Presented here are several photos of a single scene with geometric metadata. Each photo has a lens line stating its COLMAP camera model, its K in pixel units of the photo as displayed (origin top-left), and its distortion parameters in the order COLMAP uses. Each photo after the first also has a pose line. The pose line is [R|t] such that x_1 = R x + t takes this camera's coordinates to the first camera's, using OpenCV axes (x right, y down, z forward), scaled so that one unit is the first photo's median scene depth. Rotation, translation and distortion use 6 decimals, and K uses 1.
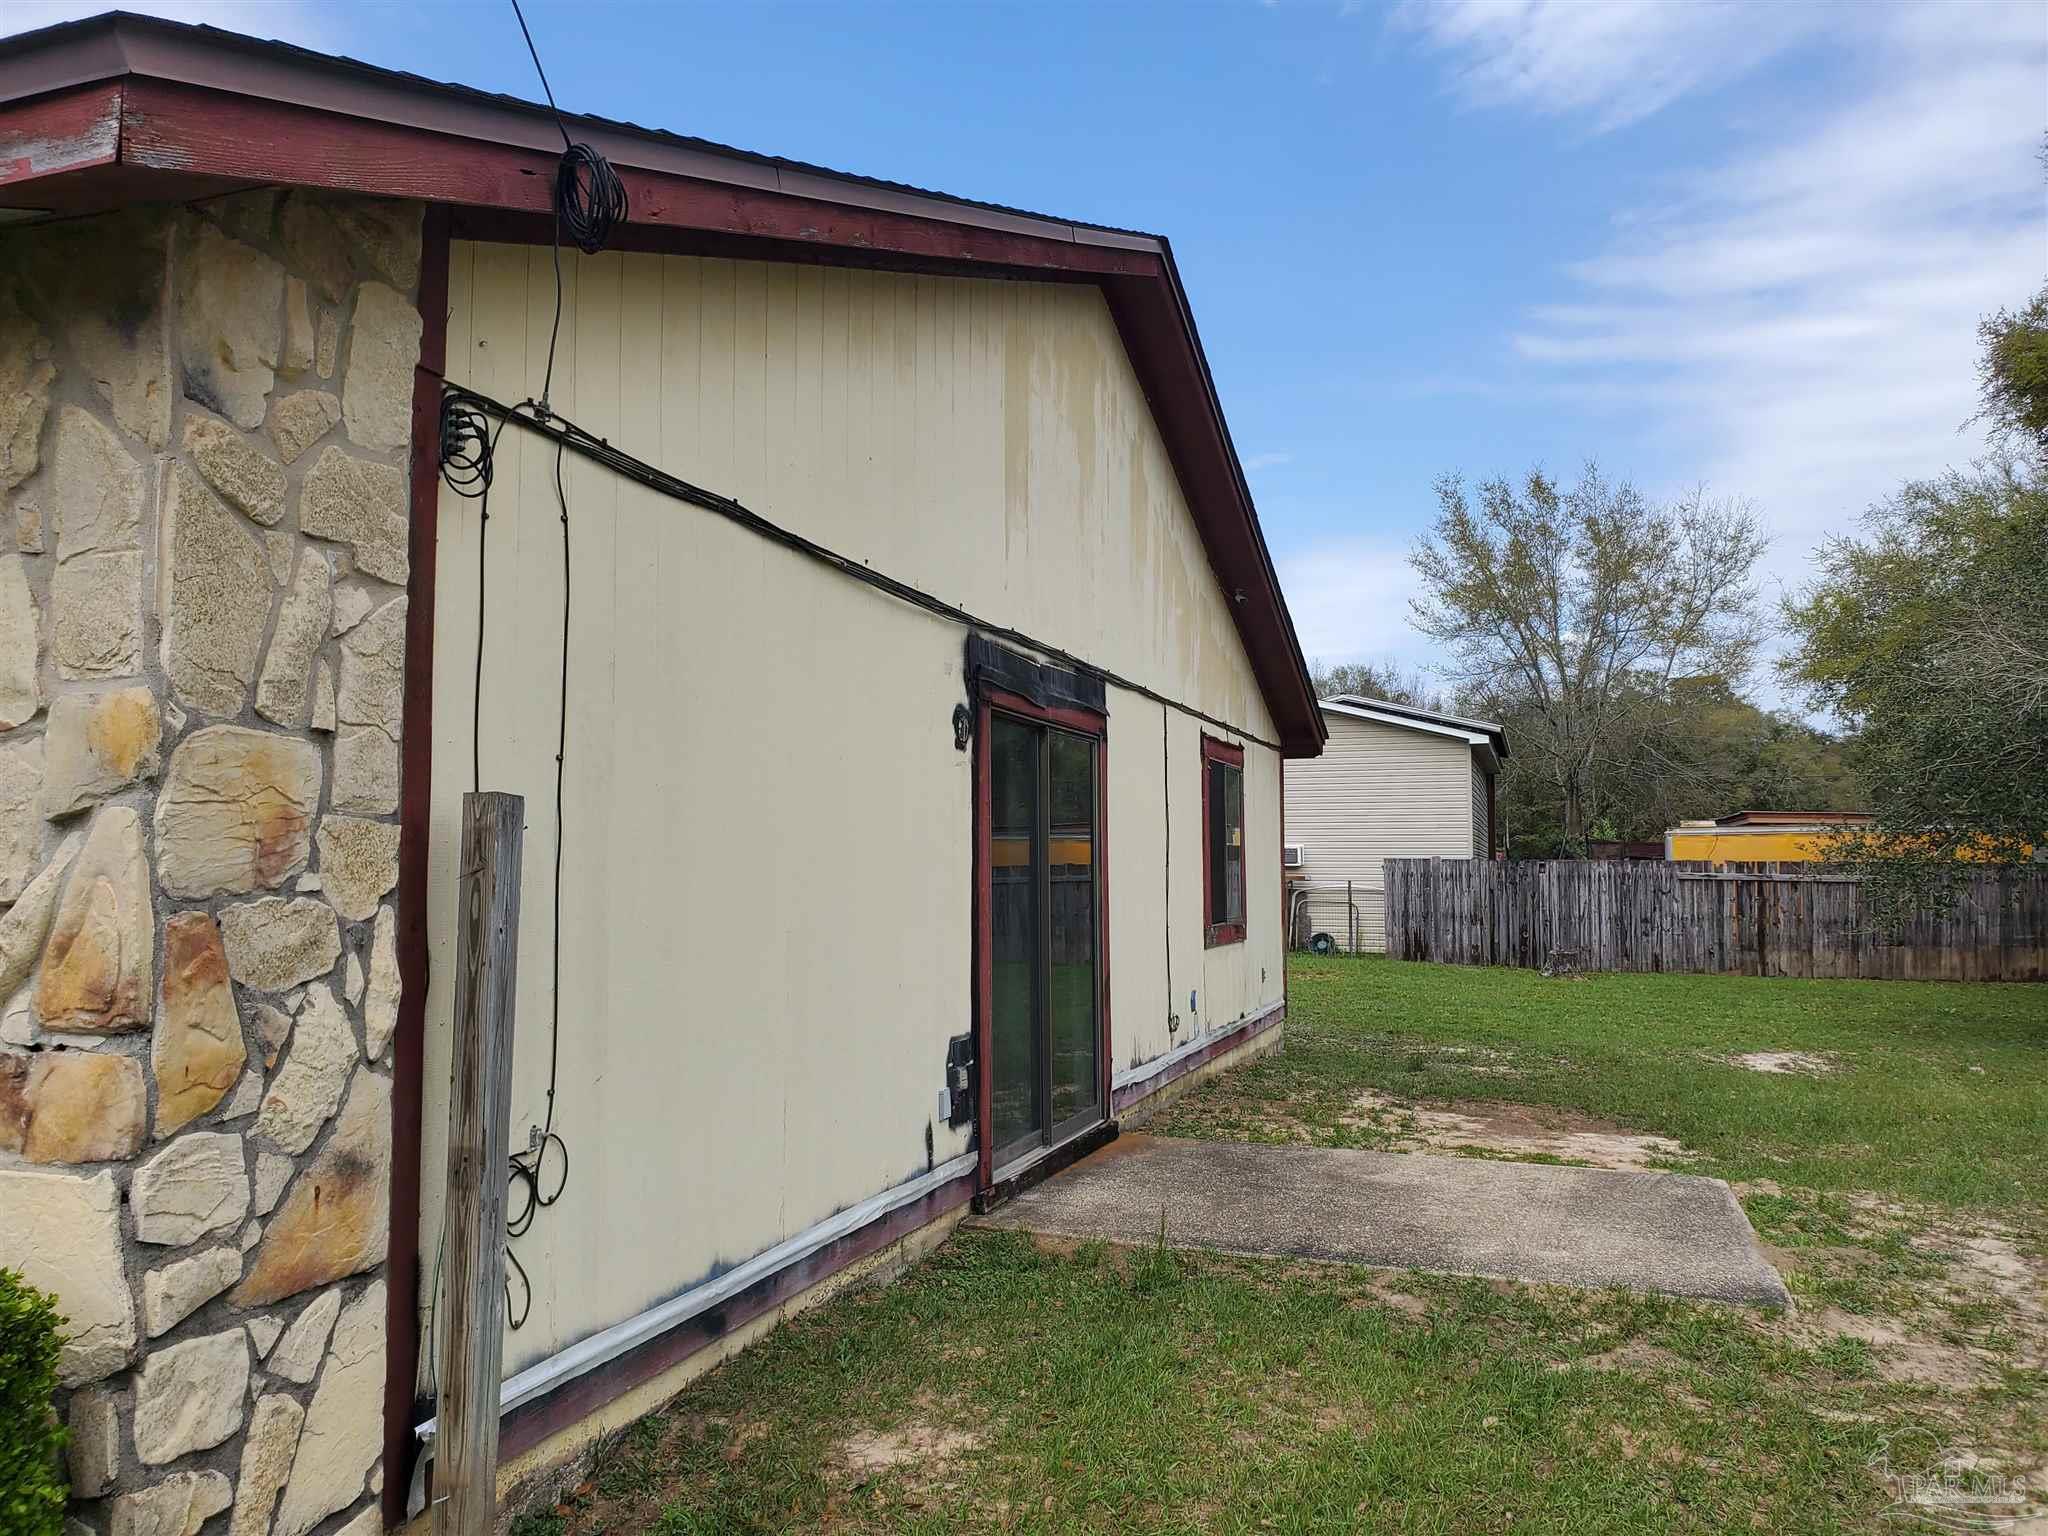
lens RADIAL K [[1585.8, 0, 1005.1], [0, 1585.8, 770.1], [0, 0, 1]] dist [0.016678, 0.006308]
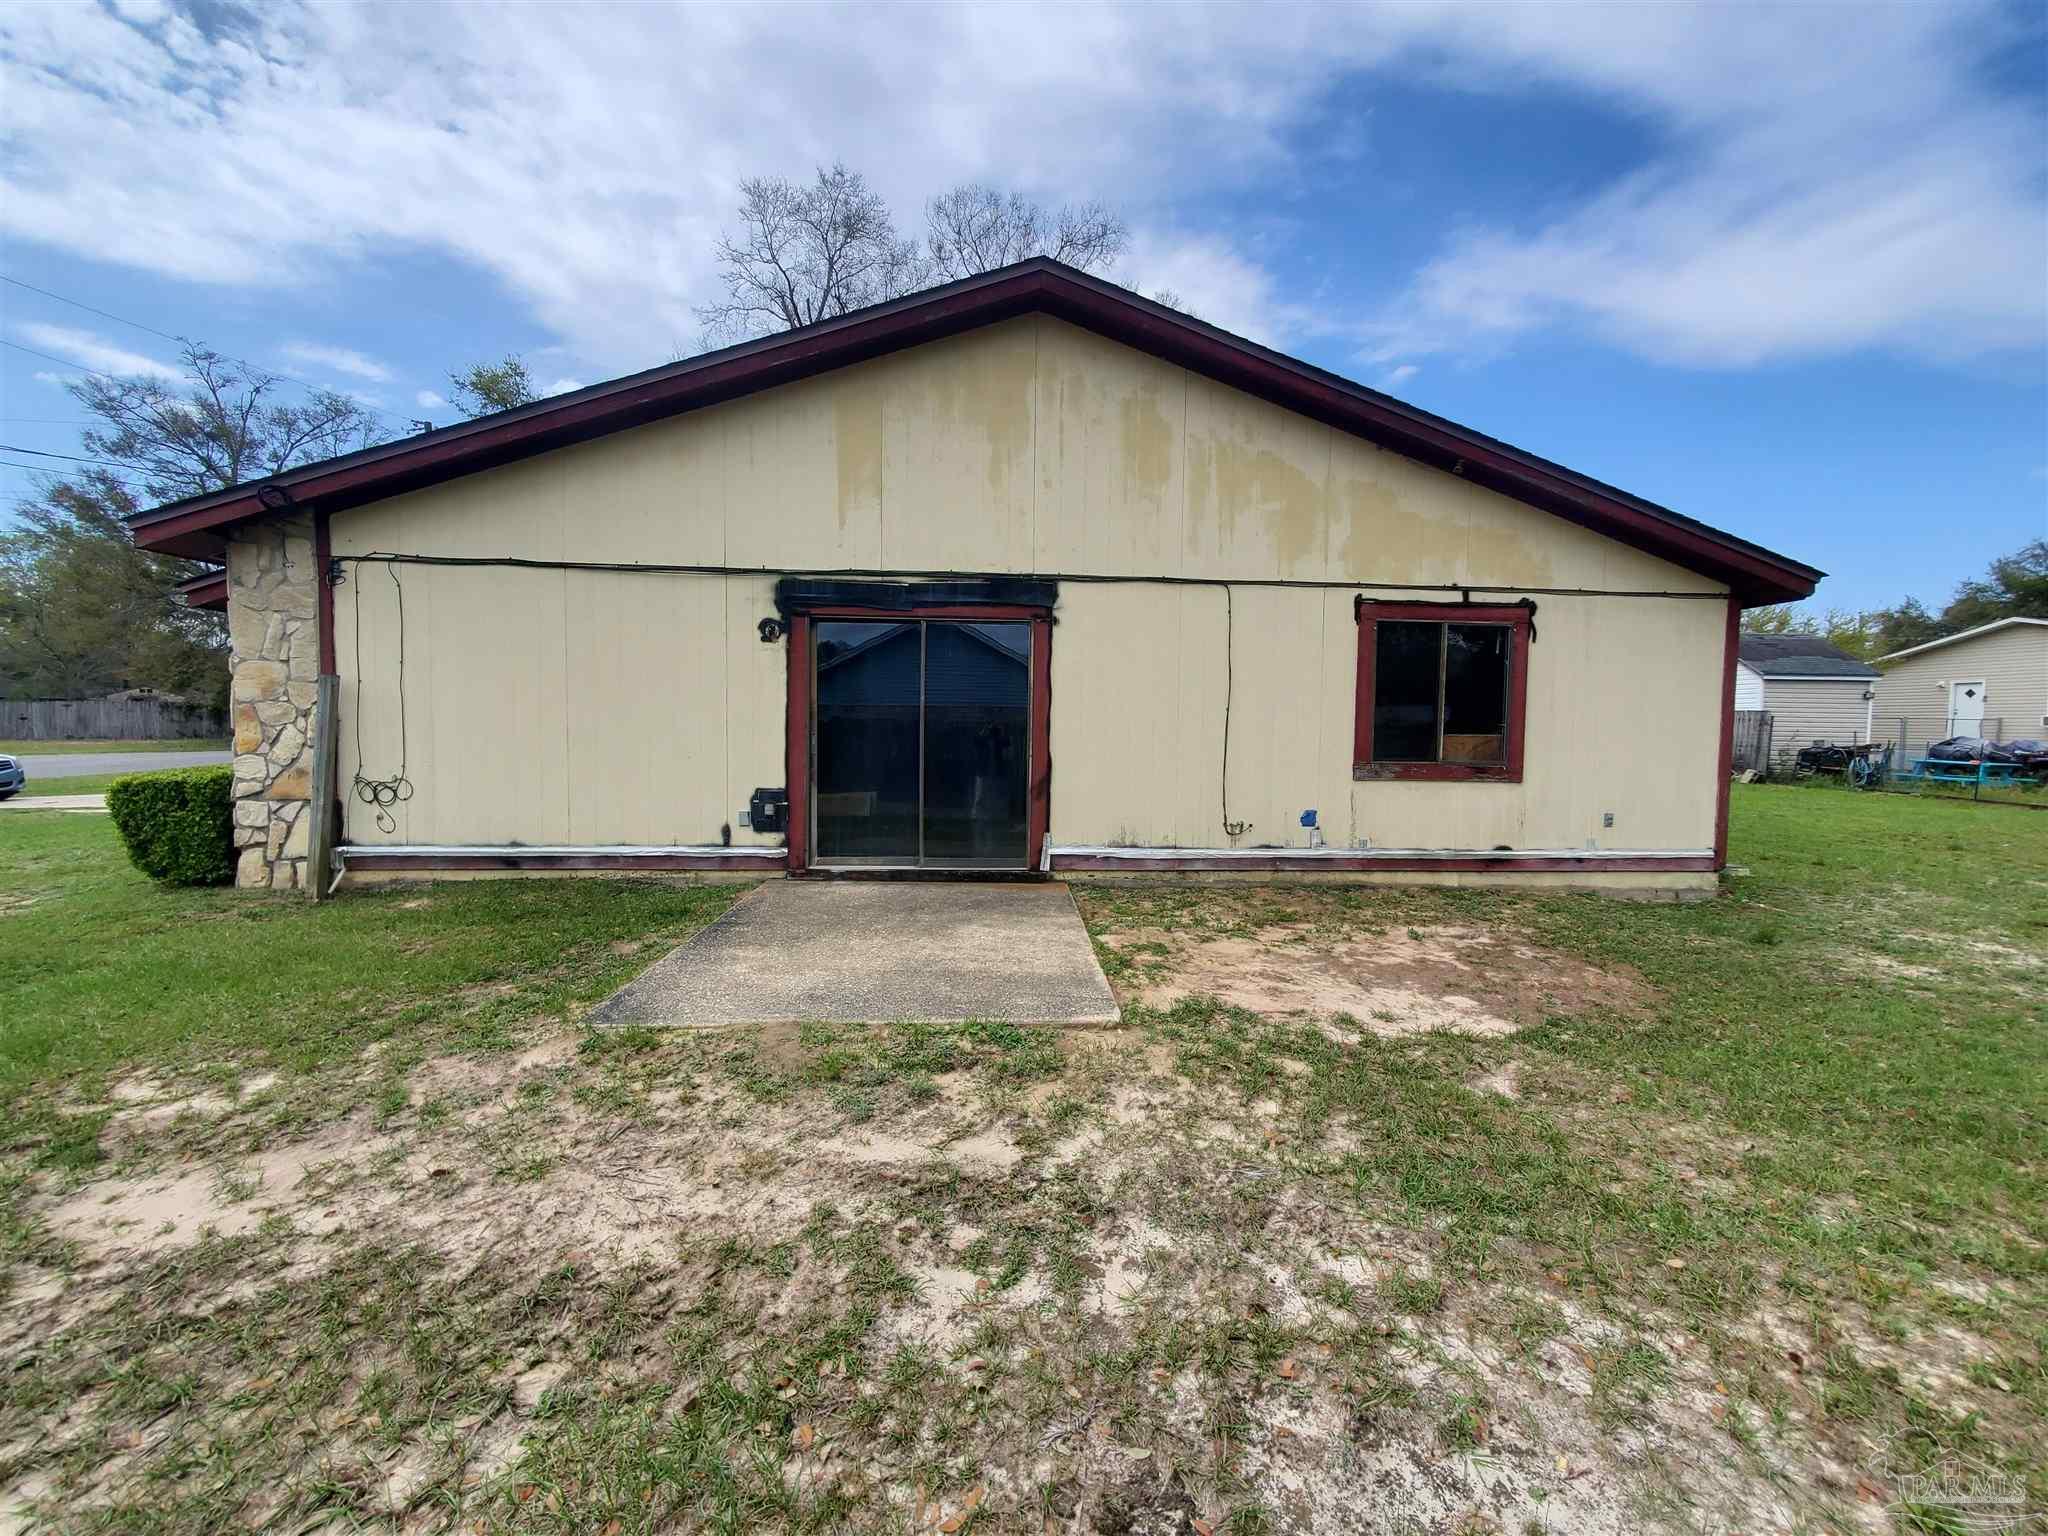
lens RADIAL K [[815.3, 0, 1043.7], [0, 815.3, 764.6], [0, 0, 1]] dist [0.001124, -0.001508]
pose [[0.387791, 0.046695, -0.920564, 1.628829], [0.042097, 0.996777, 0.068295, 0.131555], [0.920785, -0.065237, 0.384576, 1.458499]]
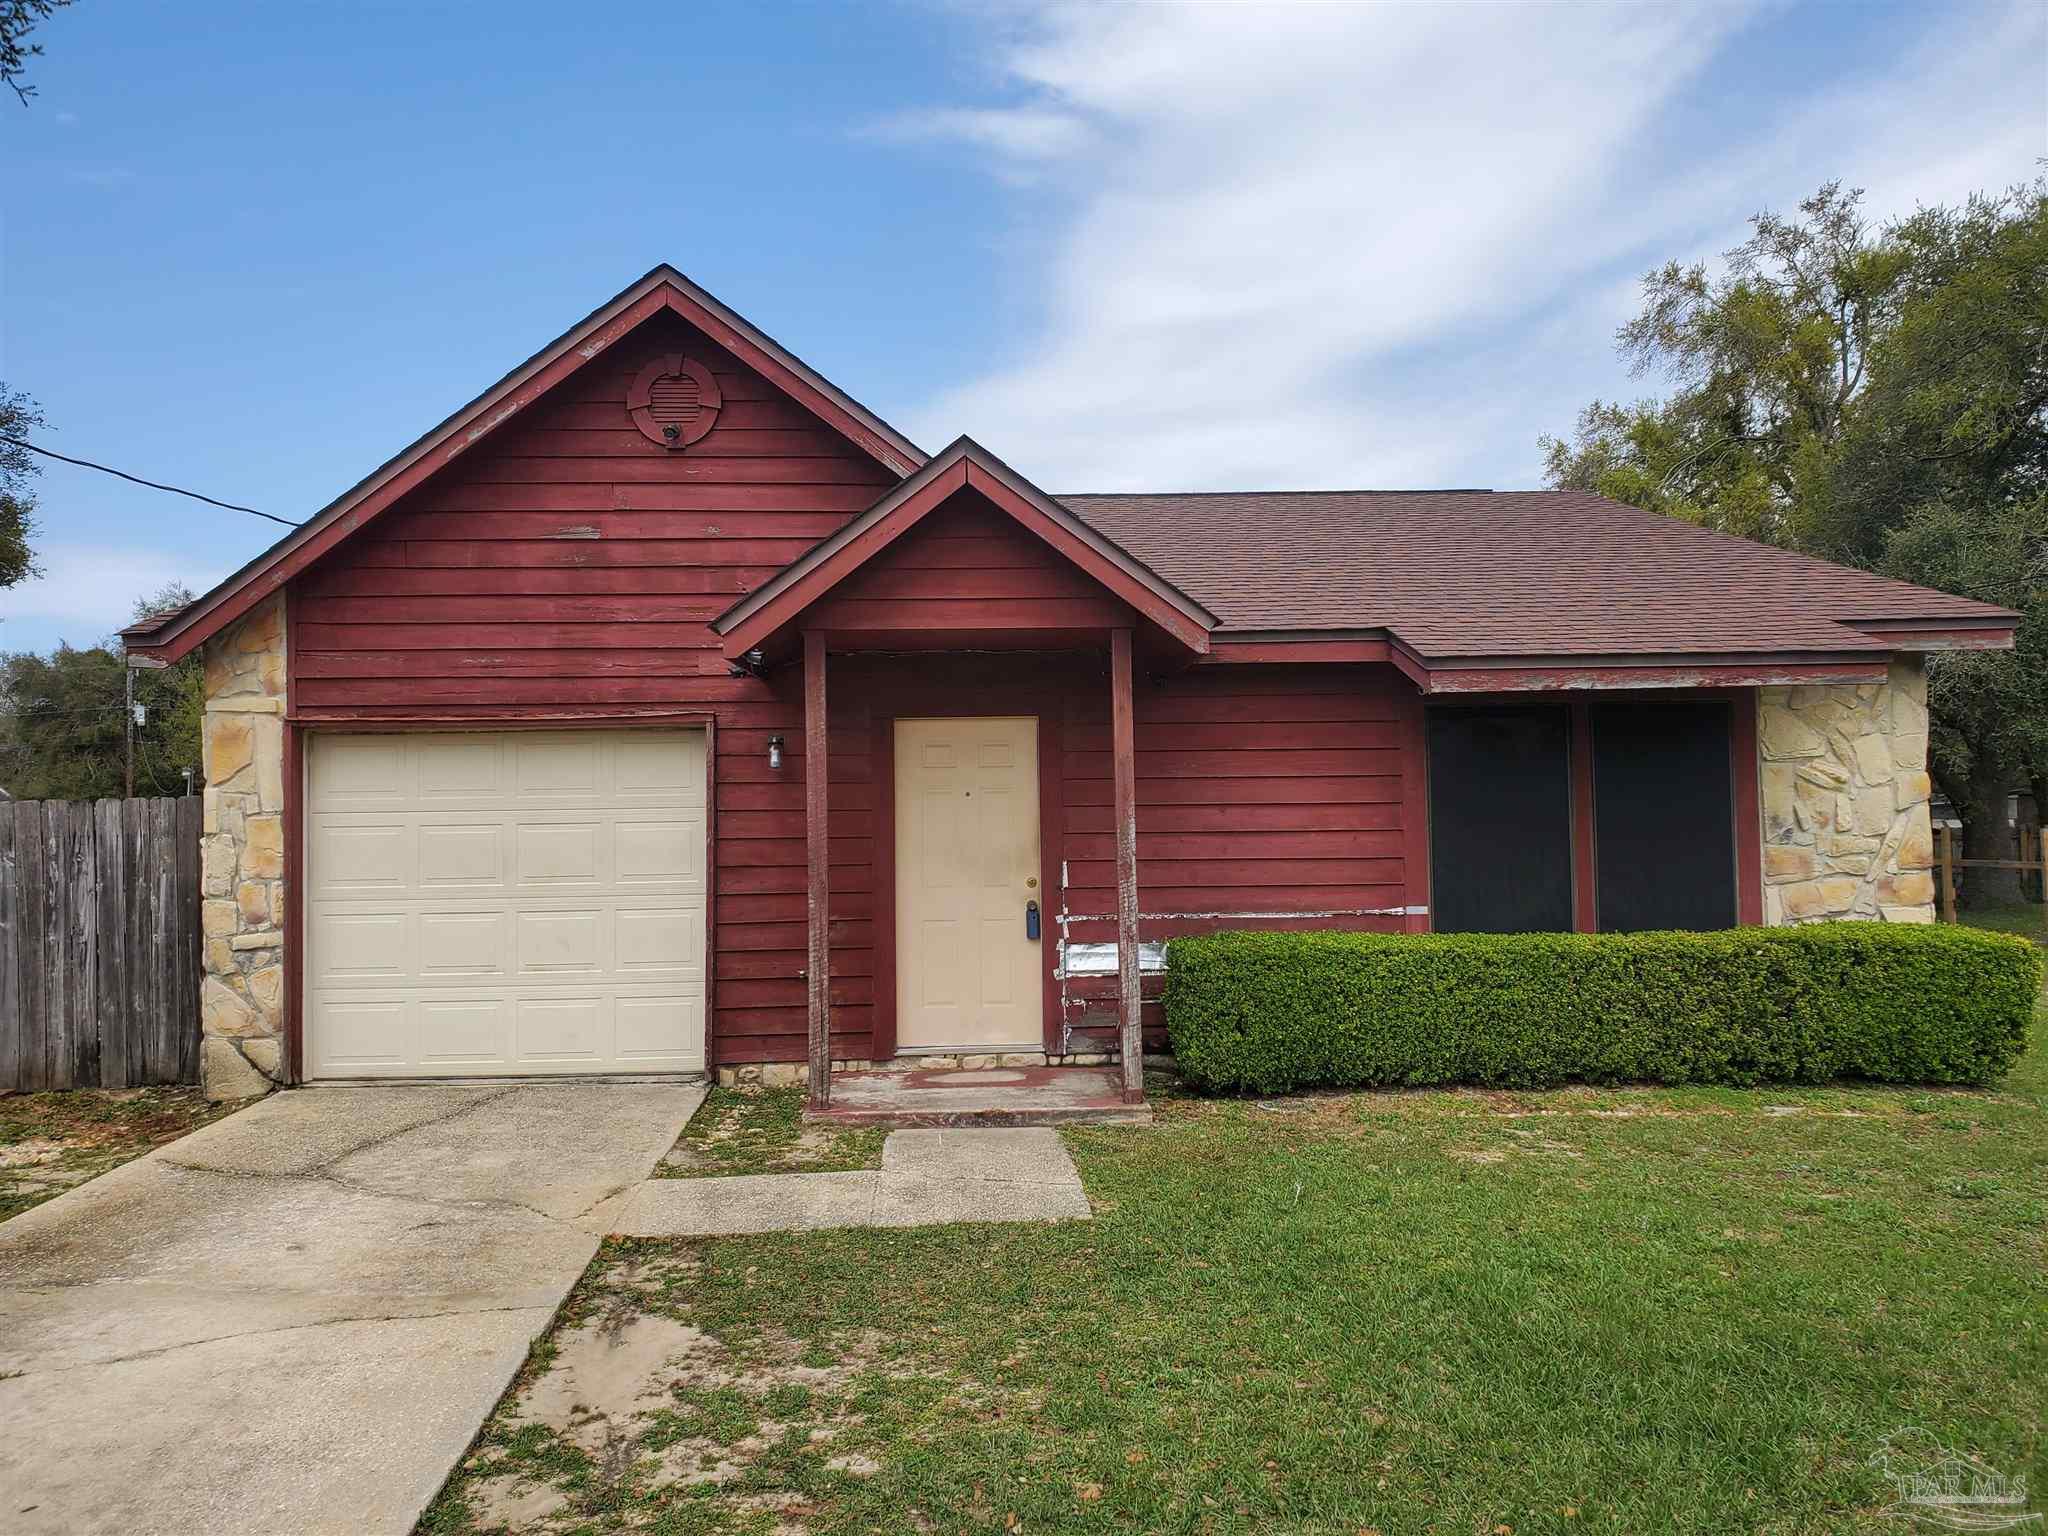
lens RADIAL K [[1605.0, 0, 1013.8], [0, 1605.0, 764.7], [0, 0, 1]] dist [-0.012008, 0.046502]
pose [[0.931957, 0.002767, 0.362559, -2.501420], [-0.008578, 0.999859, 0.014419, -0.069353], [-0.362468, -0.016548, 0.931849, -1.078086]]
